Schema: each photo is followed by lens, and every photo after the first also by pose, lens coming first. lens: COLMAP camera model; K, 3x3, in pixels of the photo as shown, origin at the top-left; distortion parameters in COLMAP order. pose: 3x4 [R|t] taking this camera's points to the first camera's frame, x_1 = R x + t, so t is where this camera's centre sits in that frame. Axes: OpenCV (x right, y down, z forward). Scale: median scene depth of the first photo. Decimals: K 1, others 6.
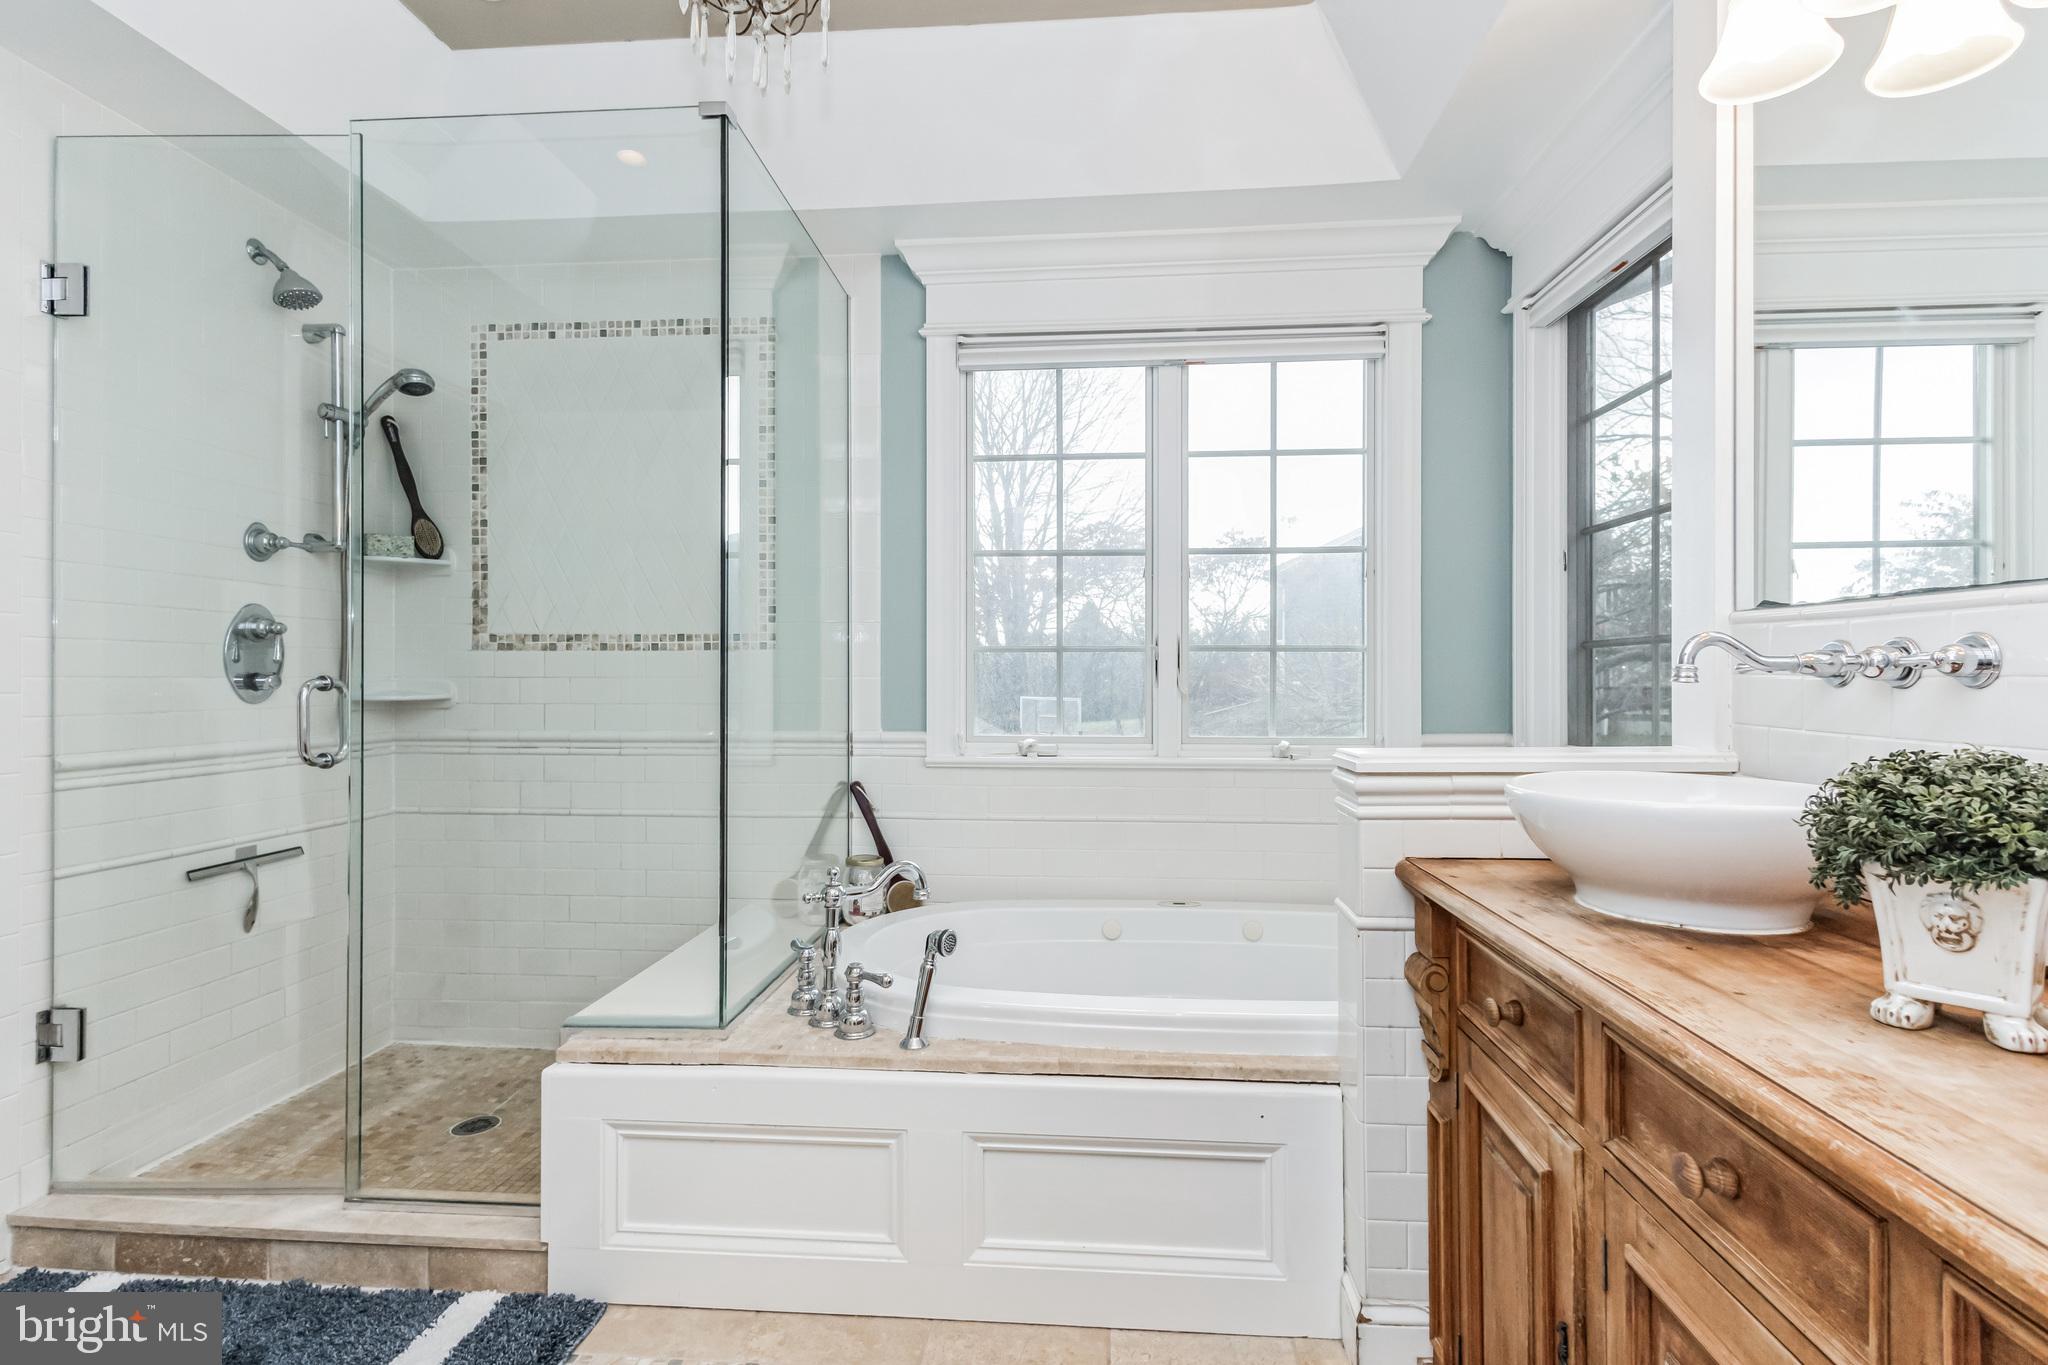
lens RADIAL K [[980.0, 0, 1025.3], [0, 980.0, 681.1], [0, 0, 1]] dist [0.019521, 0.000500]
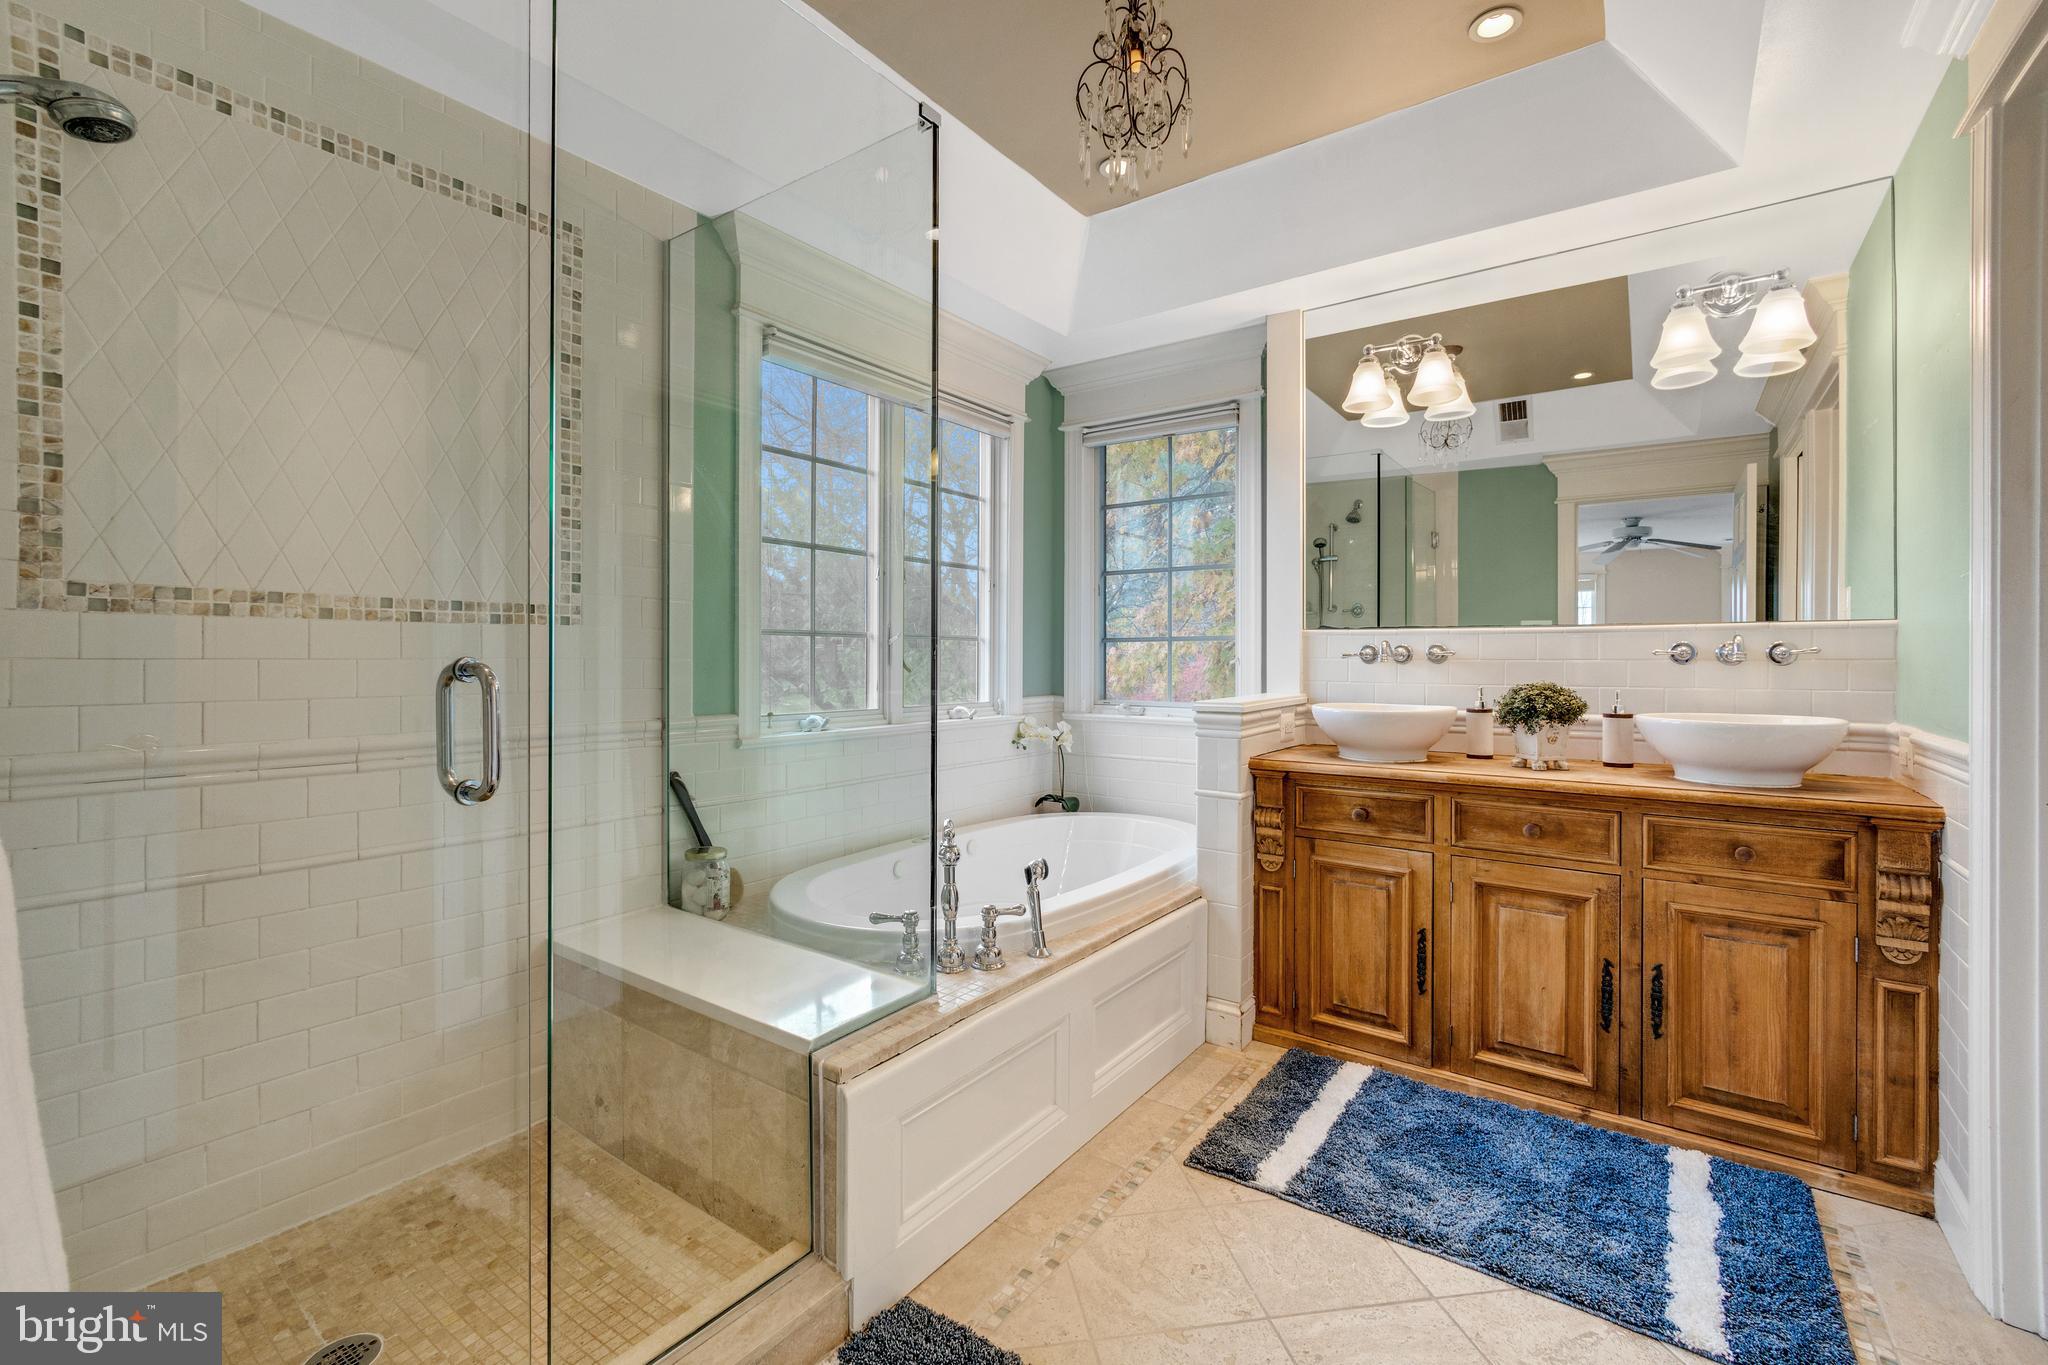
lens RADIAL K [[876.6, 0, 1026.3], [0, 876.6, 665.5], [0, 0, 1]] dist [0.001246, 0.000562]
pose [[0.519856, -0.006404, 0.854230, -0.688927], [0.003461, 0.999979, 0.005391, -0.001039], [-0.854247, 0.000154, 0.519867, 0.281343]]
